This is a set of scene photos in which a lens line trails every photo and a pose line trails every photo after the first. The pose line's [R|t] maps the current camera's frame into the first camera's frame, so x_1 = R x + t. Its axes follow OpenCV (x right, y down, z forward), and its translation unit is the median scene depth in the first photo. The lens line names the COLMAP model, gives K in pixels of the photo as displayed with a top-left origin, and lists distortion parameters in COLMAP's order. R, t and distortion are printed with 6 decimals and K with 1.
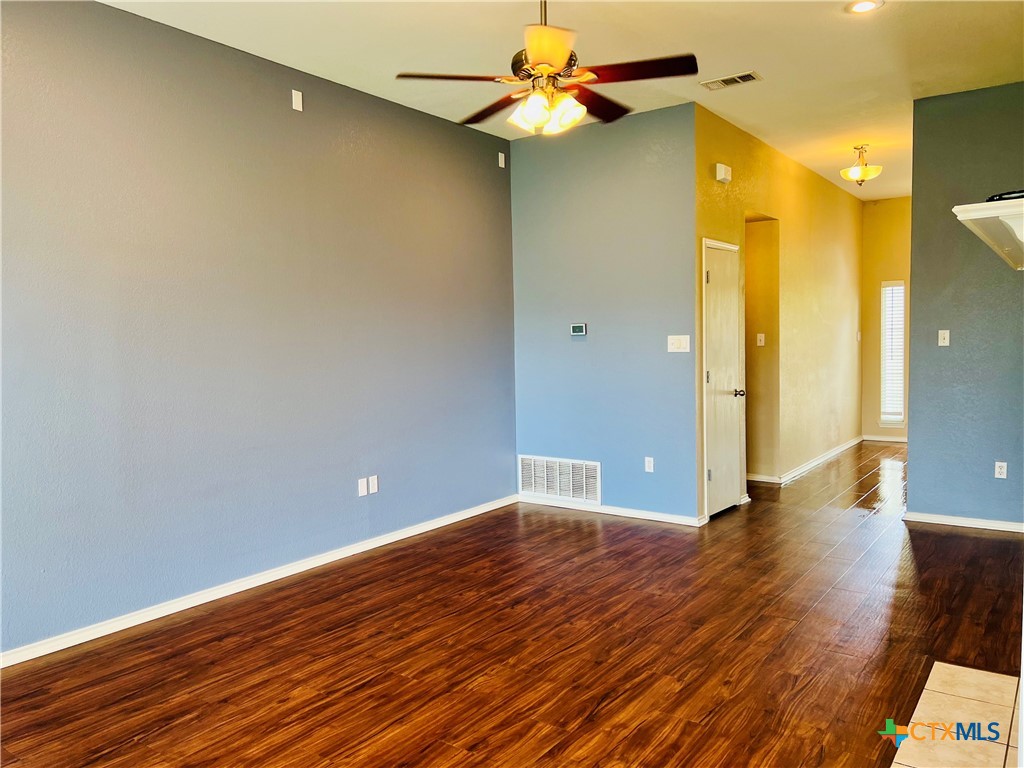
lens RADIAL K [[771.5, 0, 507.5], [0, 771.5, 385.4], [0, 0, 1]] dist [0.036289, -0.004549]
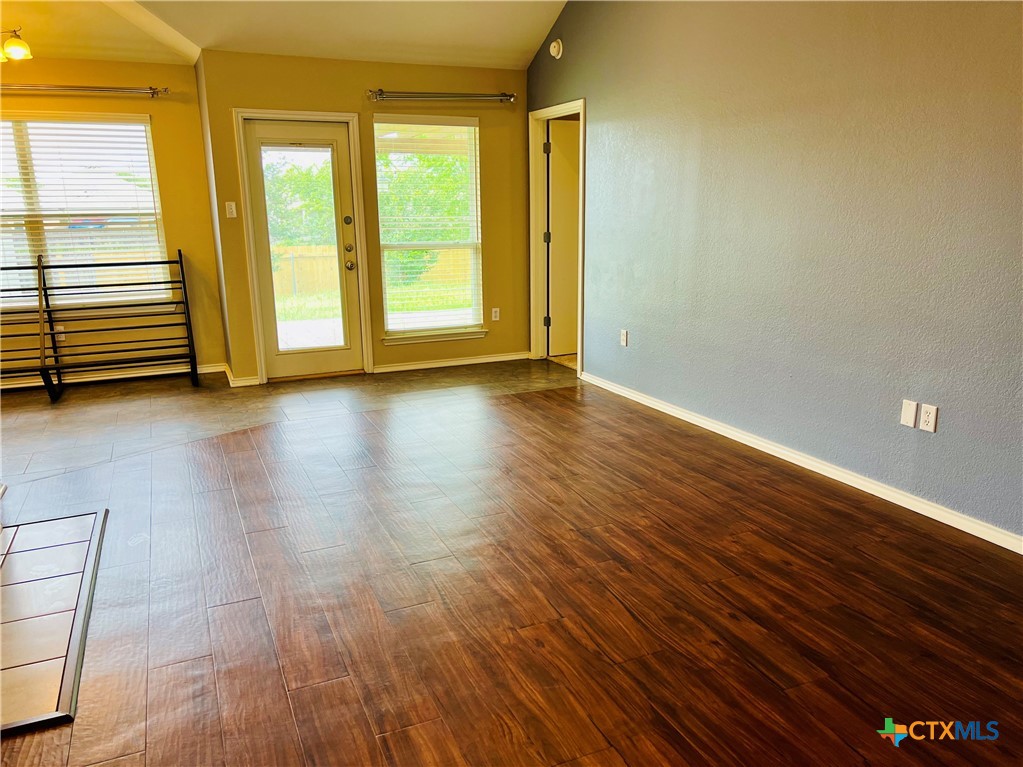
lens RADIAL K [[770.7, 0, 506.6], [0, 770.7, 385.1], [0, 0, 1]] dist [0.036289, -0.004549]
pose [[-0.515215, 0.224289, -0.827193, 0.641754], [-0.019226, 0.961883, 0.272784, -0.080449], [0.856845, 0.156446, -0.491265, 1.223962]]
